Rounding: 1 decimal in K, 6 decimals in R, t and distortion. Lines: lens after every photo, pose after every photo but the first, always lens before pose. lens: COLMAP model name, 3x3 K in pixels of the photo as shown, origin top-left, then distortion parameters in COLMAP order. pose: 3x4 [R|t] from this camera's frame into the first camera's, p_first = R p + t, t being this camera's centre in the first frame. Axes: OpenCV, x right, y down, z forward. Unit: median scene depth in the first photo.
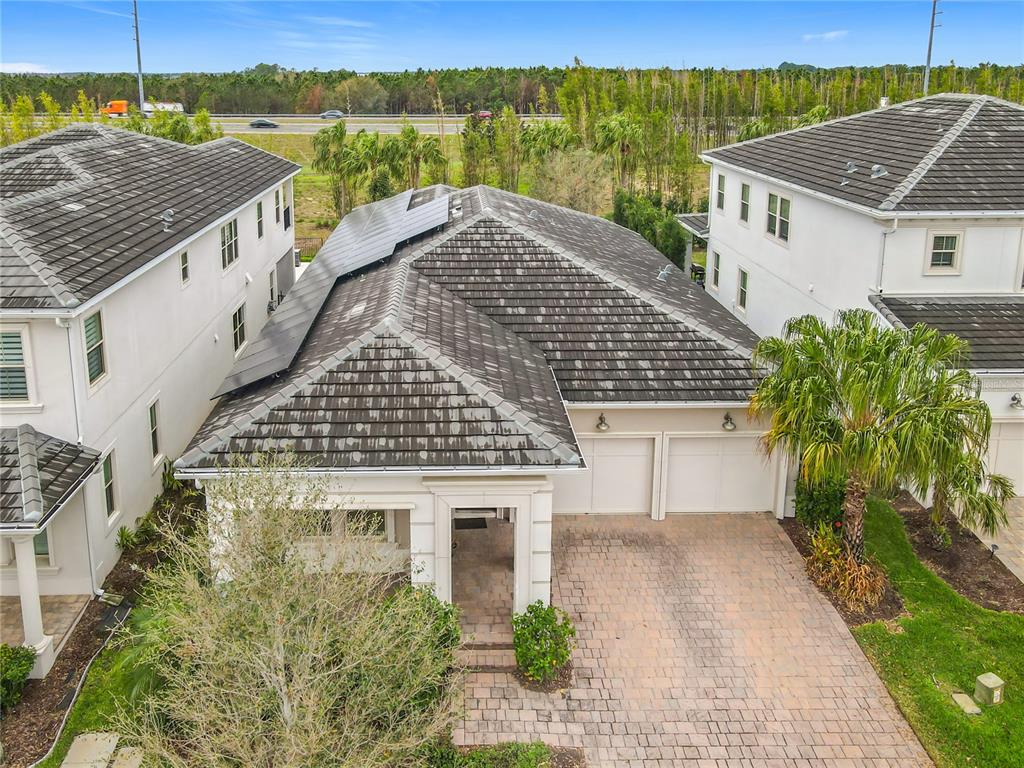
lens RADIAL K [[798.0, 0, 457.1], [0, 798.0, 215.8], [0, 0, 1]] dist [0.007873, 0.003430]
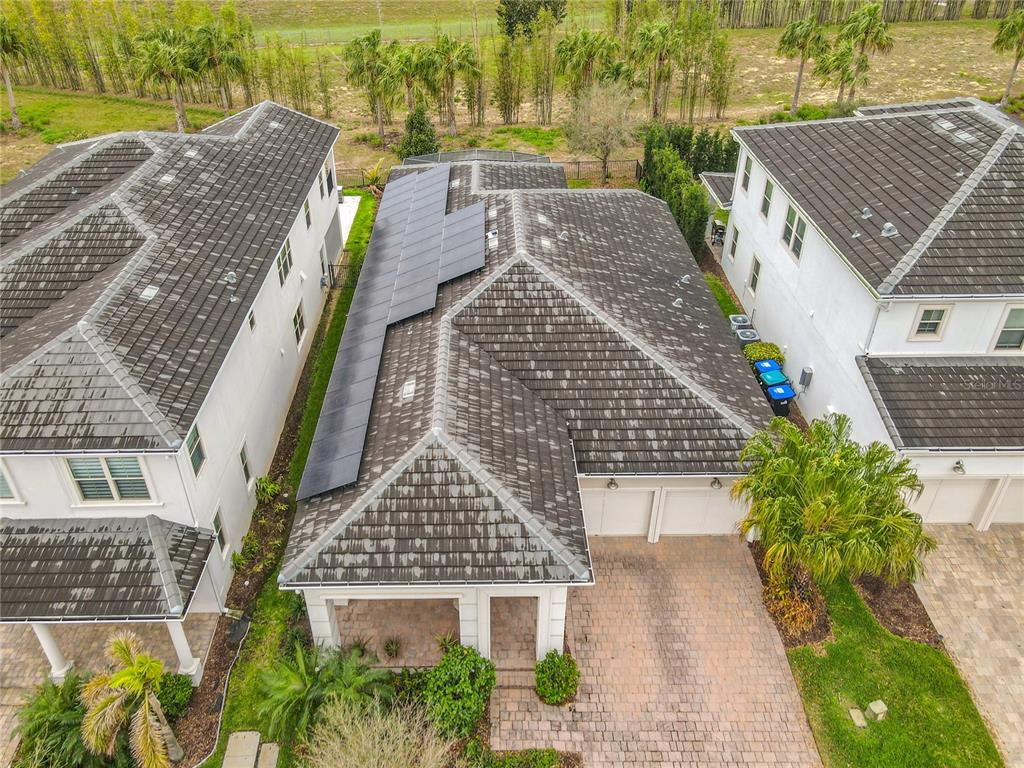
lens RADIAL K [[771.9, 0, 478.7], [0, 771.9, 319.8], [0, 0, 1]] dist [0.000933, 0.022413]
pose [[0.999865, -0.001953, -0.016317, -0.003691], [0.007757, 0.931441, 0.363811, -0.466039], [0.014488, -0.363888, 0.931330, -0.014728]]
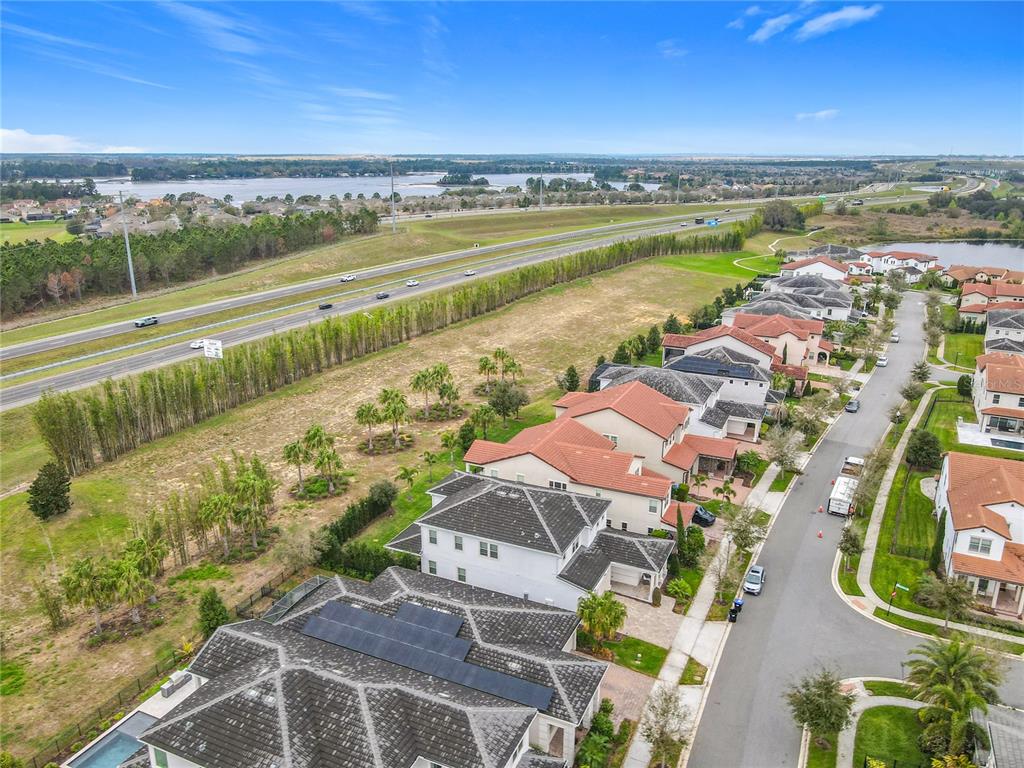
lens RADIAL K [[771.9, 0, 510.3], [0, 771.9, 423.8], [0, 0, 1]] dist [0.000933, 0.022413]
pose [[0.419486, -0.295498, 0.858319, -2.833845], [0.150199, 0.955095, 0.255409, -1.800778], [-0.895249, 0.021778, 0.445033, -0.361453]]
